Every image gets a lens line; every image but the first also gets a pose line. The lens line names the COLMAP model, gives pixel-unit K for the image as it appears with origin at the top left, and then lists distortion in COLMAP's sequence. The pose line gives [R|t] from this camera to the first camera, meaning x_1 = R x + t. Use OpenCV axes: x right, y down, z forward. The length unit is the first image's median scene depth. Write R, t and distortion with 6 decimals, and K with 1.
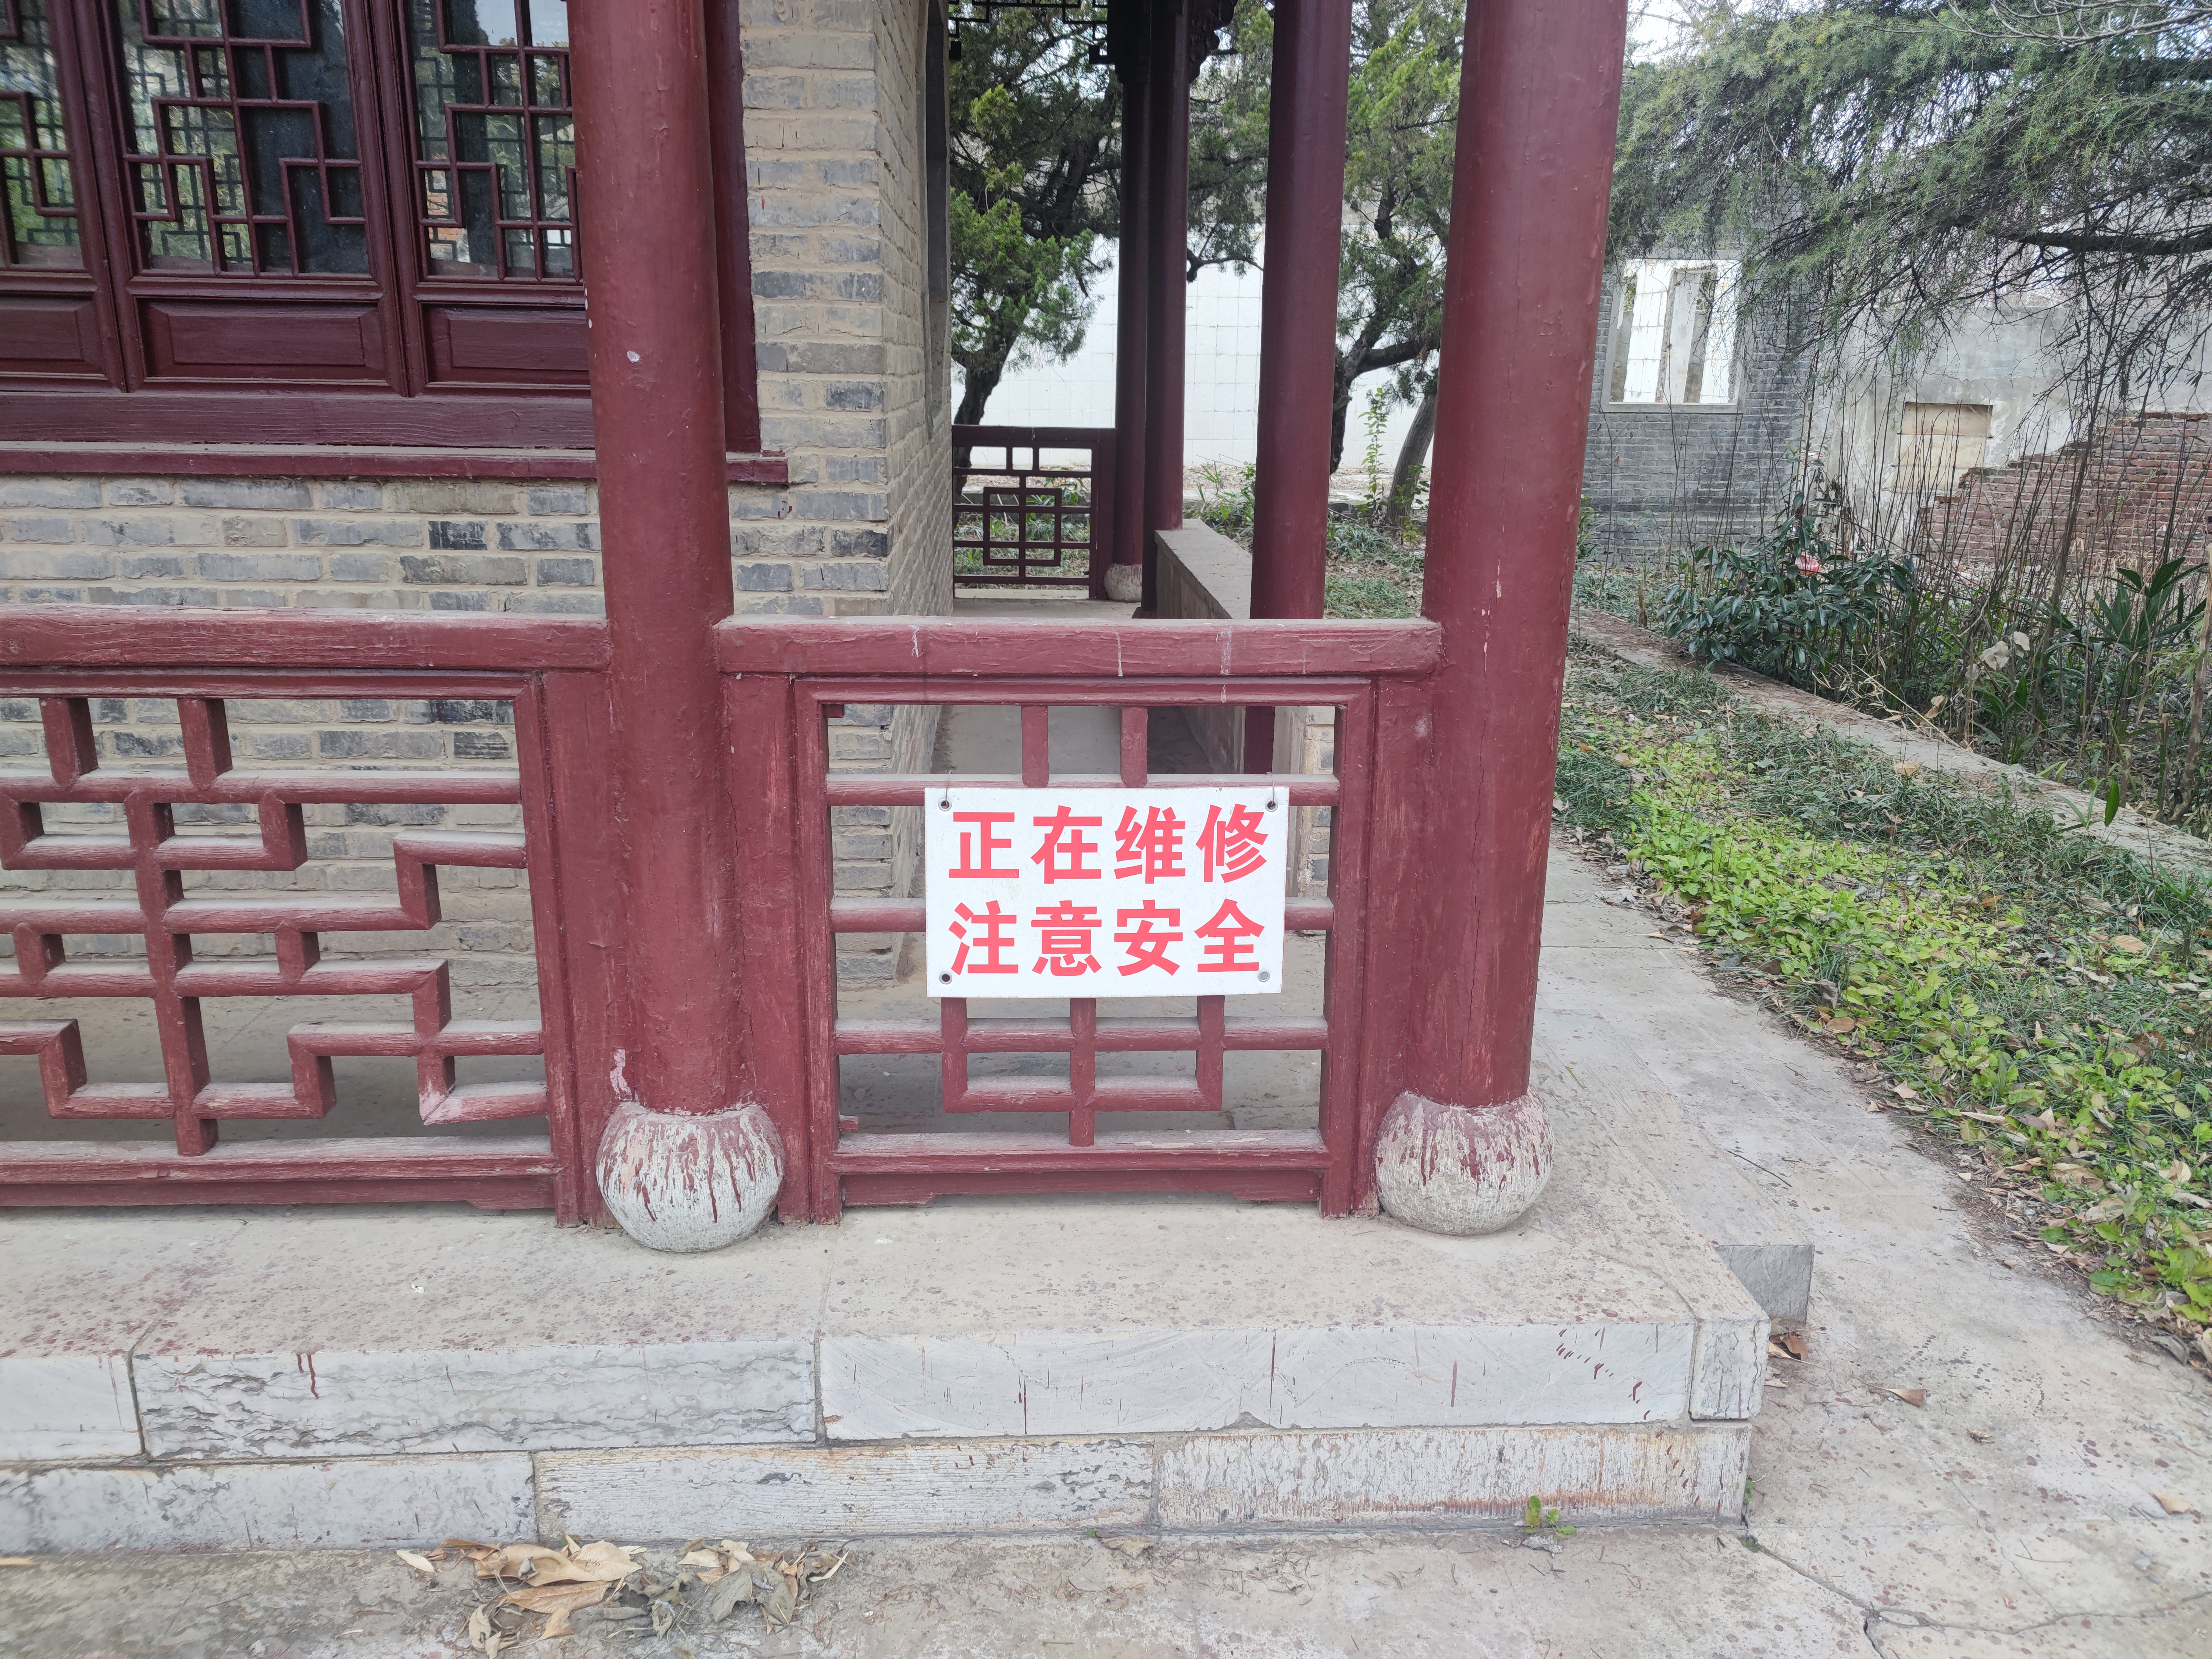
lens RADIAL K [[1621.9, 0, 1106.3], [0, 1621.9, 829.7], [0, 0, 1]] dist [0.035569, -0.022986]
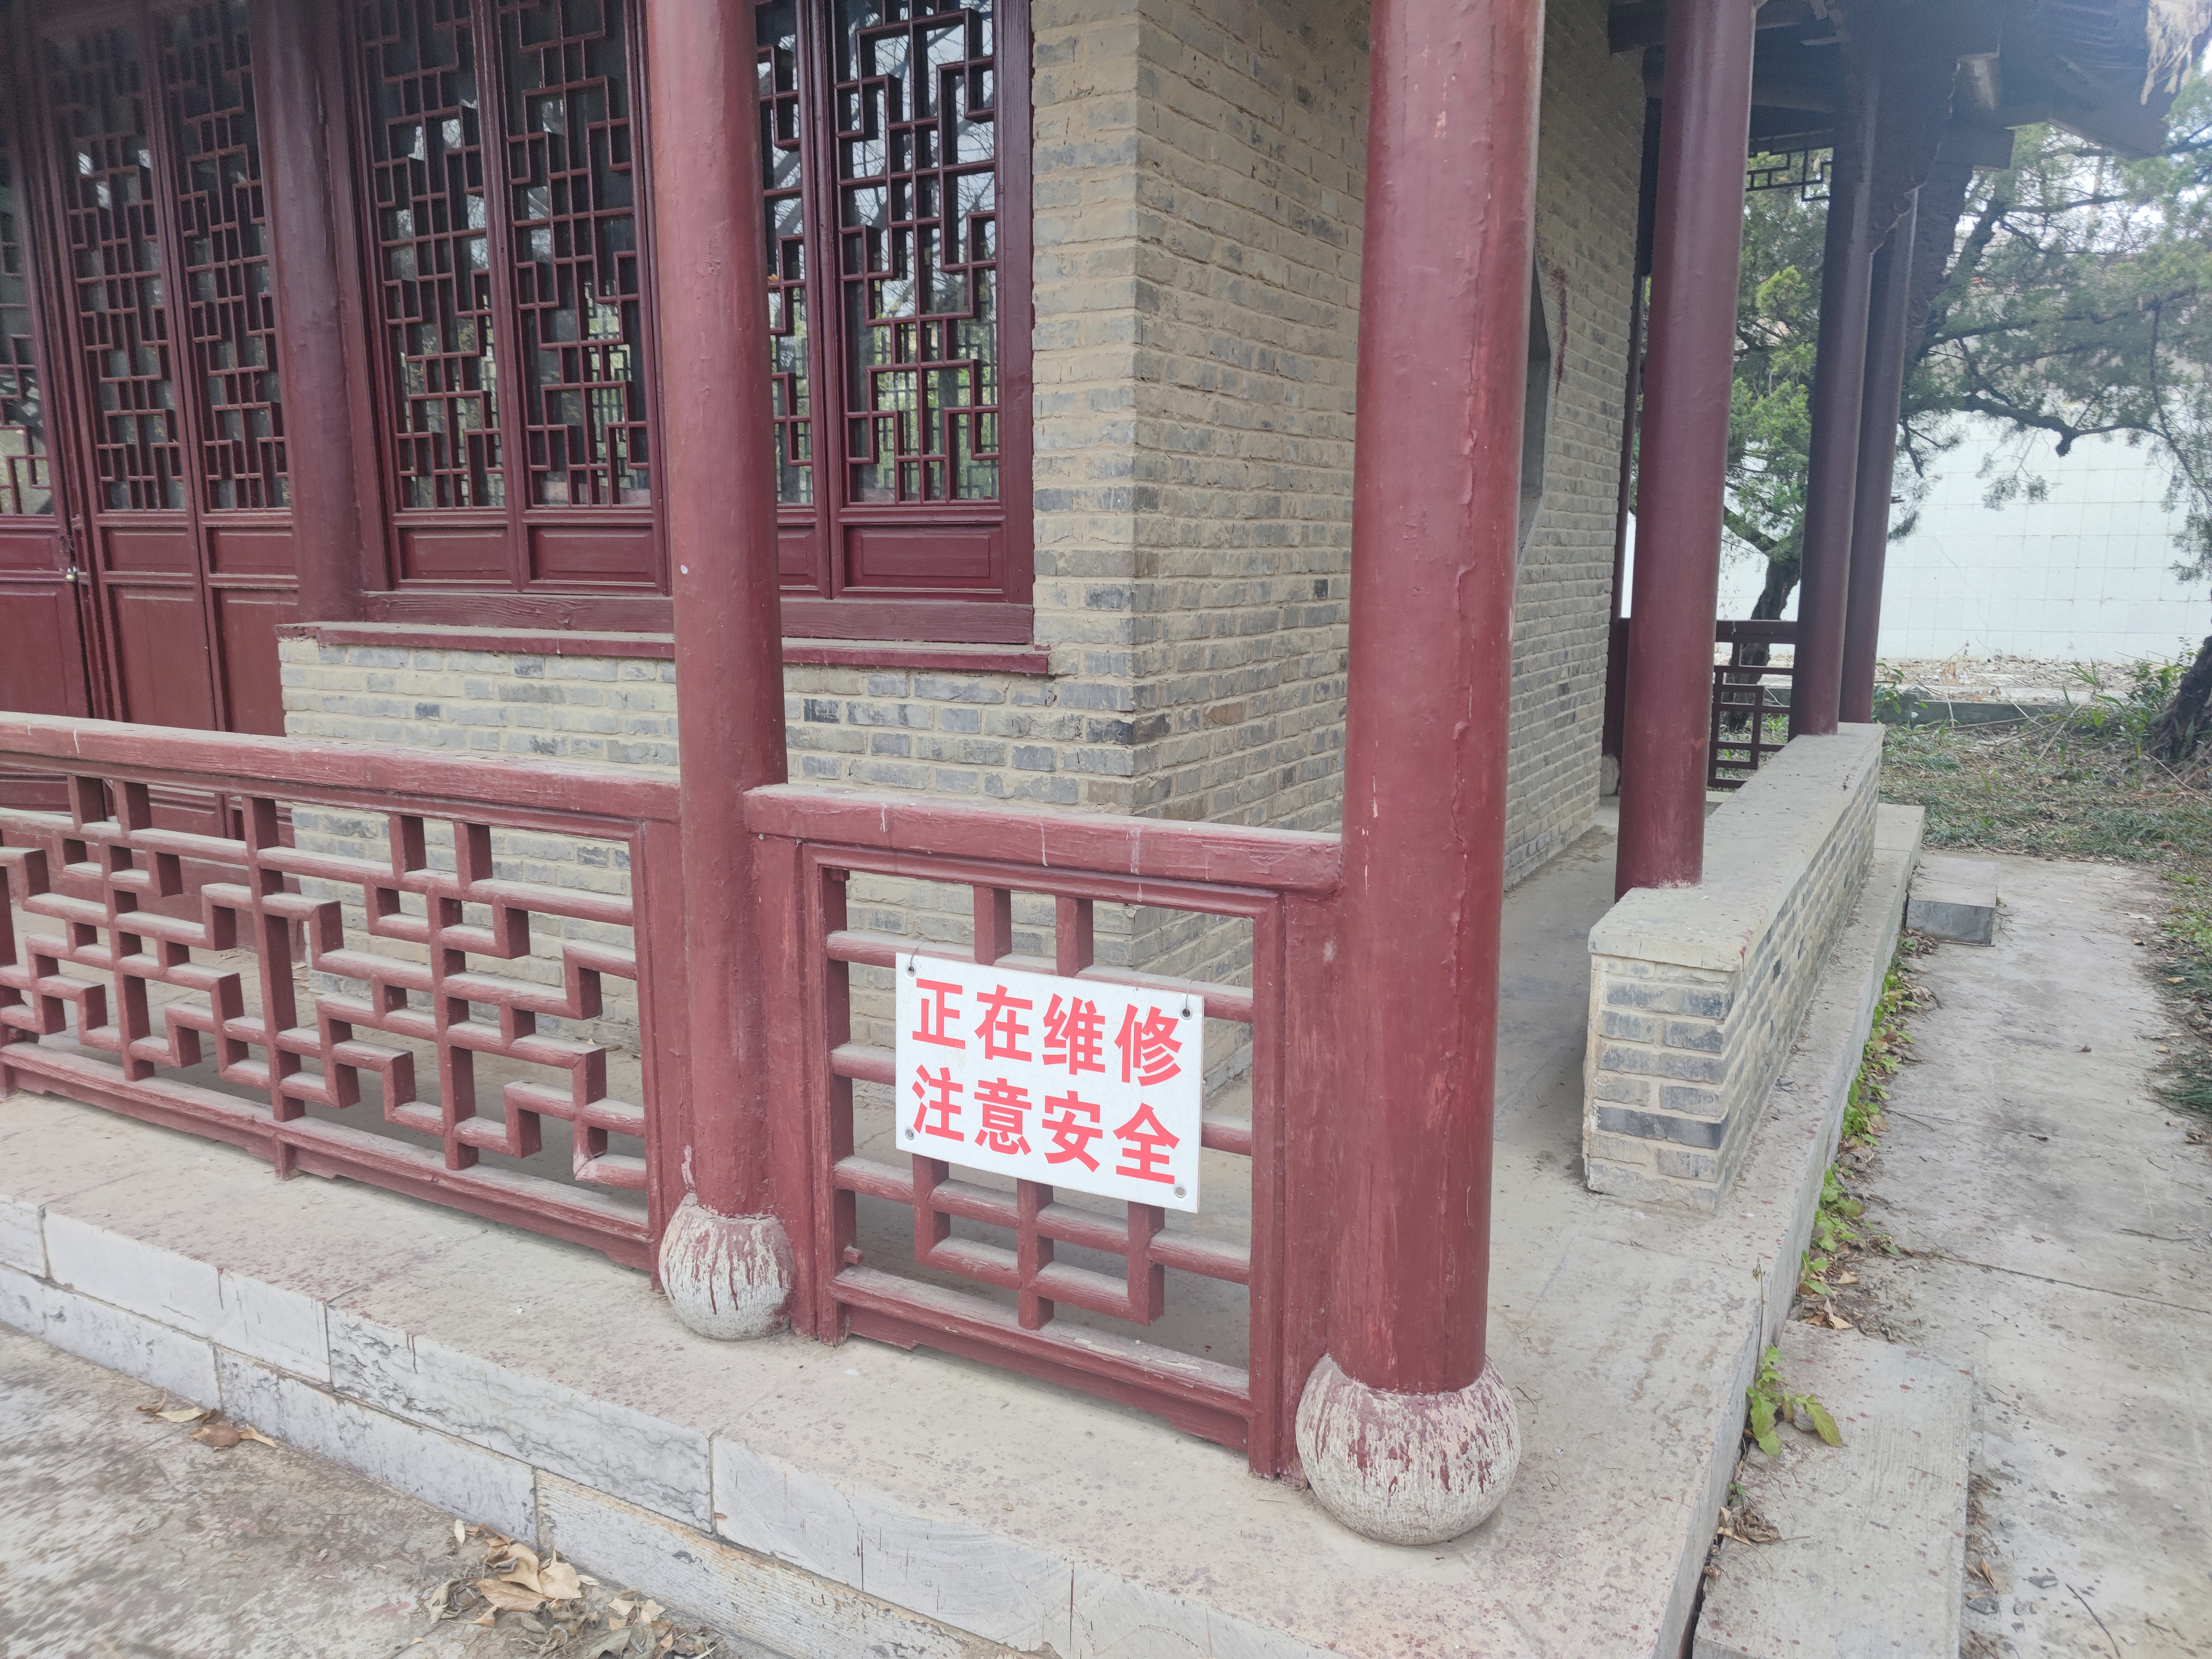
lens RADIAL K [[1621.9, 0, 1097.7], [0, 1621.9, 833.4], [0, 0, 1]] dist [0.035569, -0.022986]
pose [[0.841414, 0.077233, -0.534843, 0.556248], [-0.135110, 0.988367, -0.069832, -0.045350], [0.523228, 0.131020, 0.842061, 0.140453]]
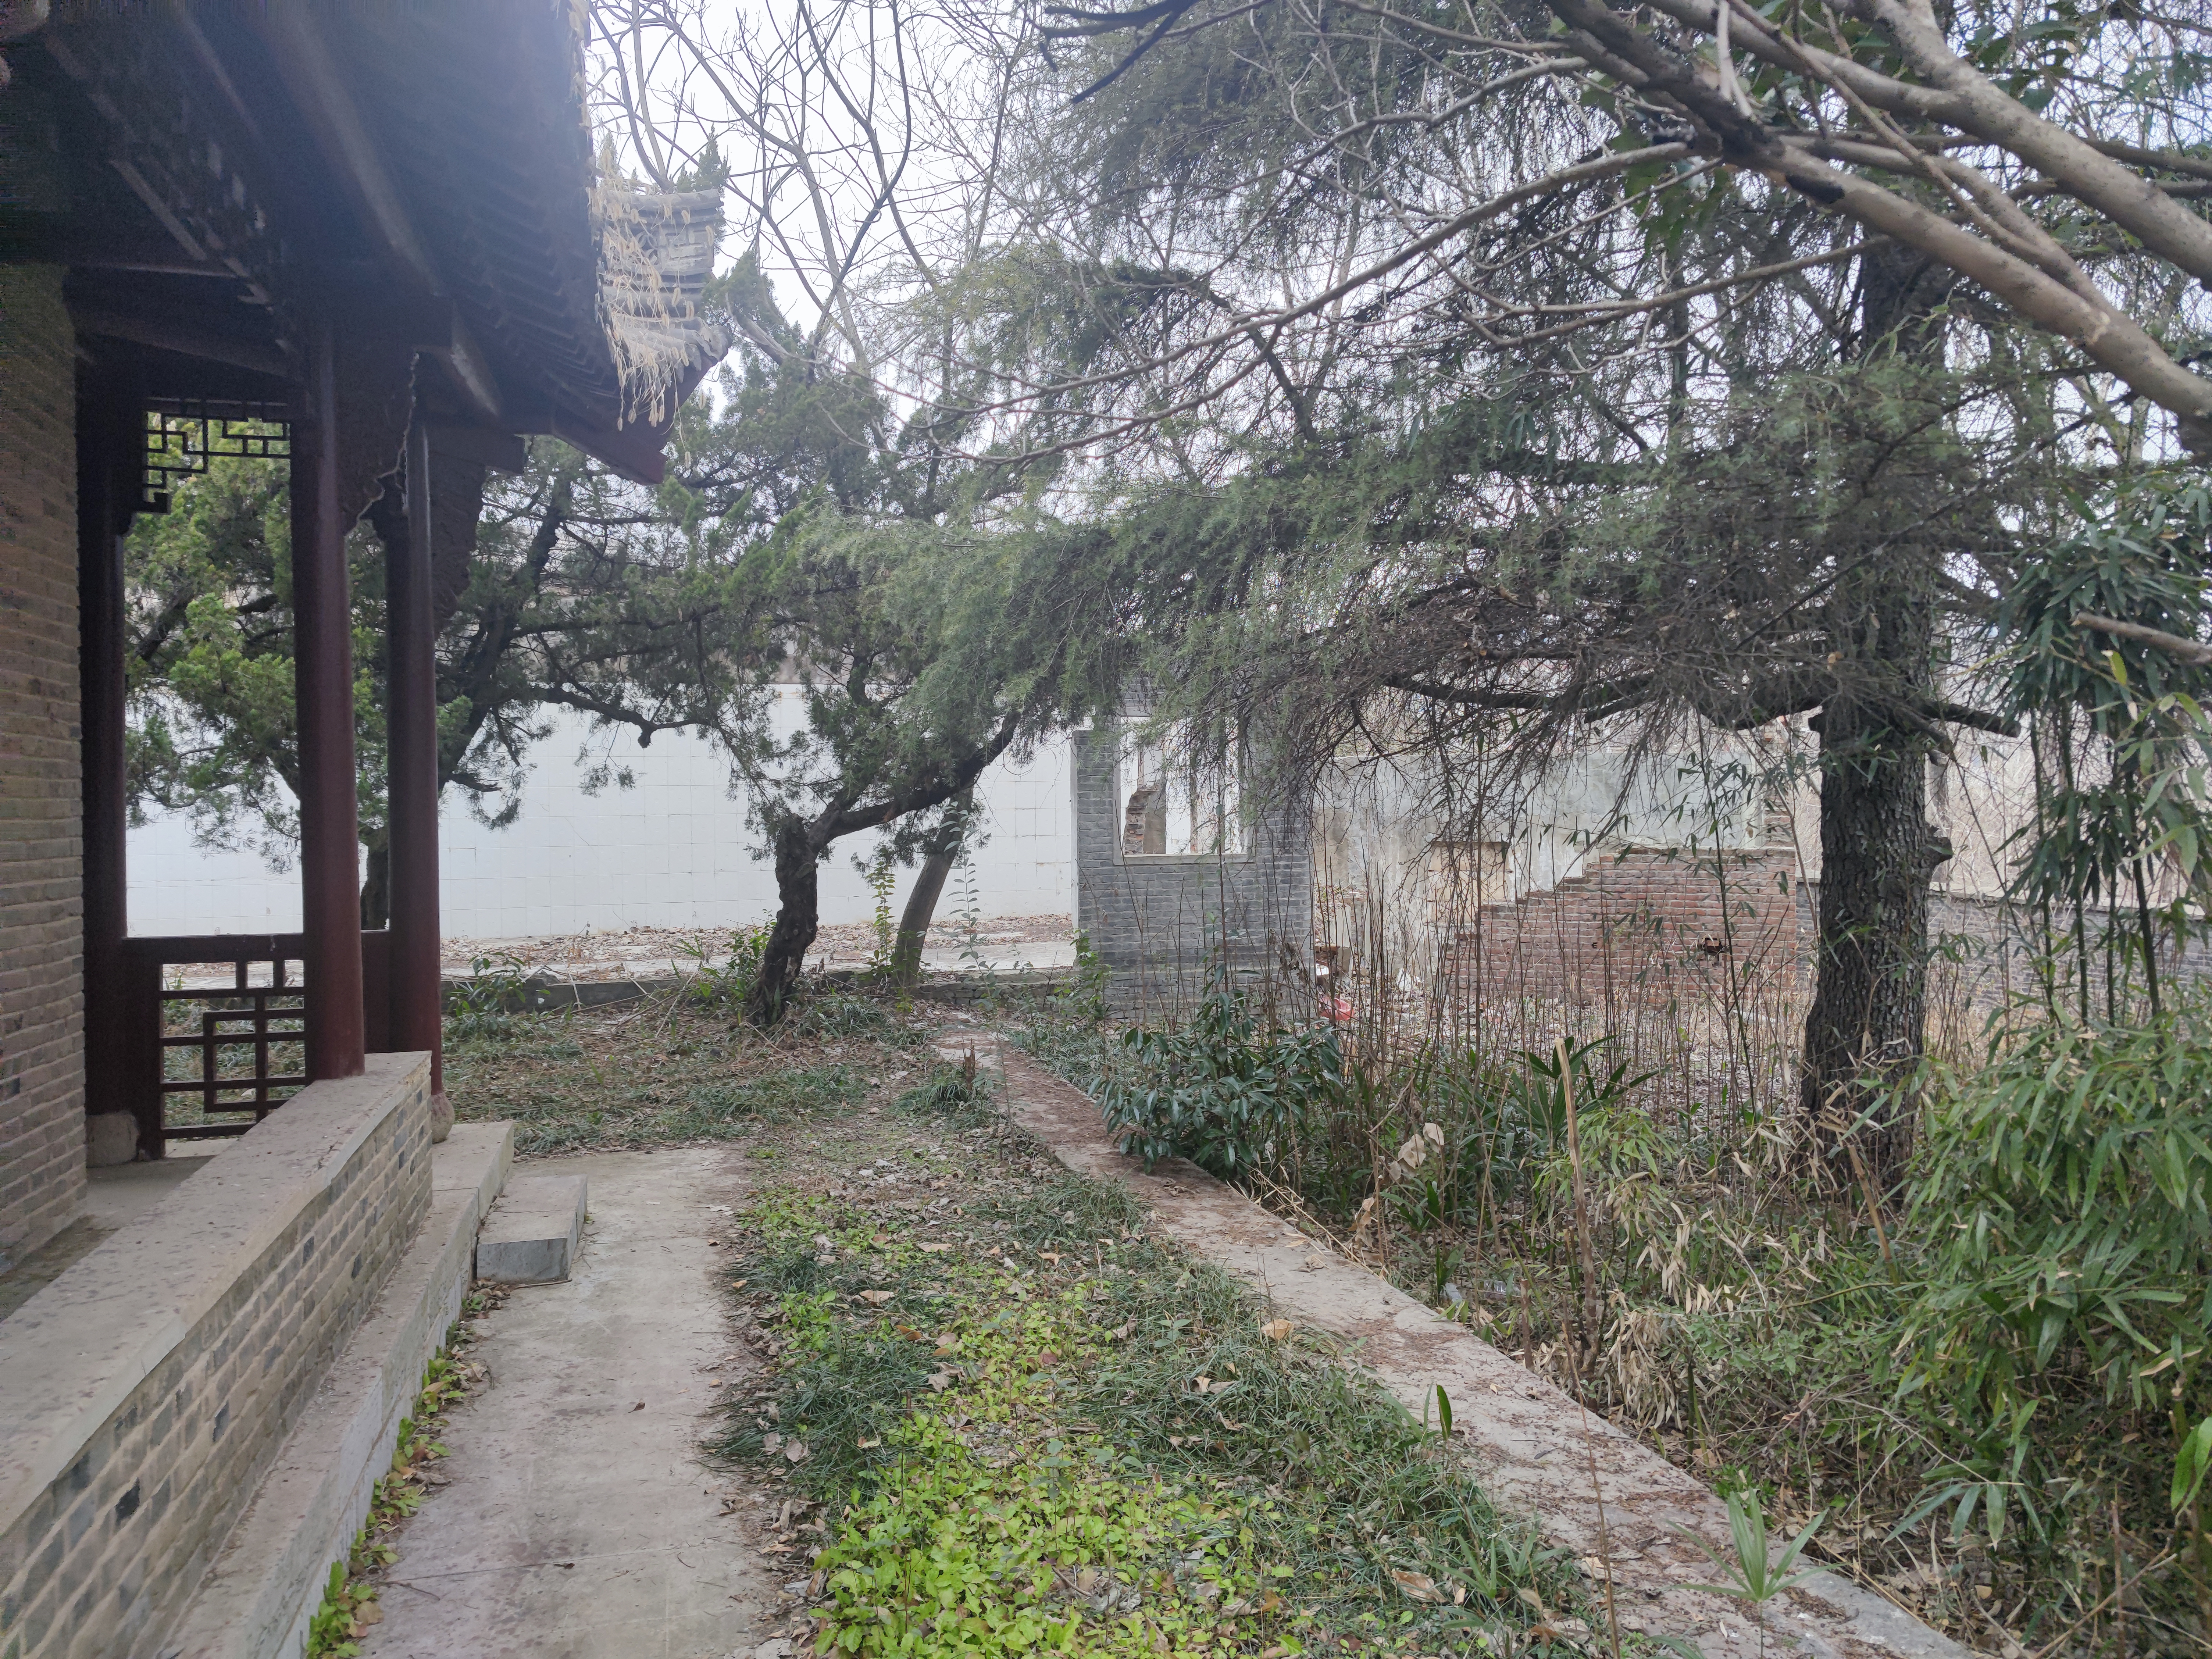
lens RADIAL K [[1621.9, 0, 1149.9], [0, 1621.9, 763.8], [0, 0, 1]] dist [0.035569, -0.022986]
pose [[0.975975, -0.026185, 0.216305, 0.714325], [0.089882, 0.952730, -0.290217, -0.202919], [-0.198481, 0.302686, 0.932194, 0.522213]]
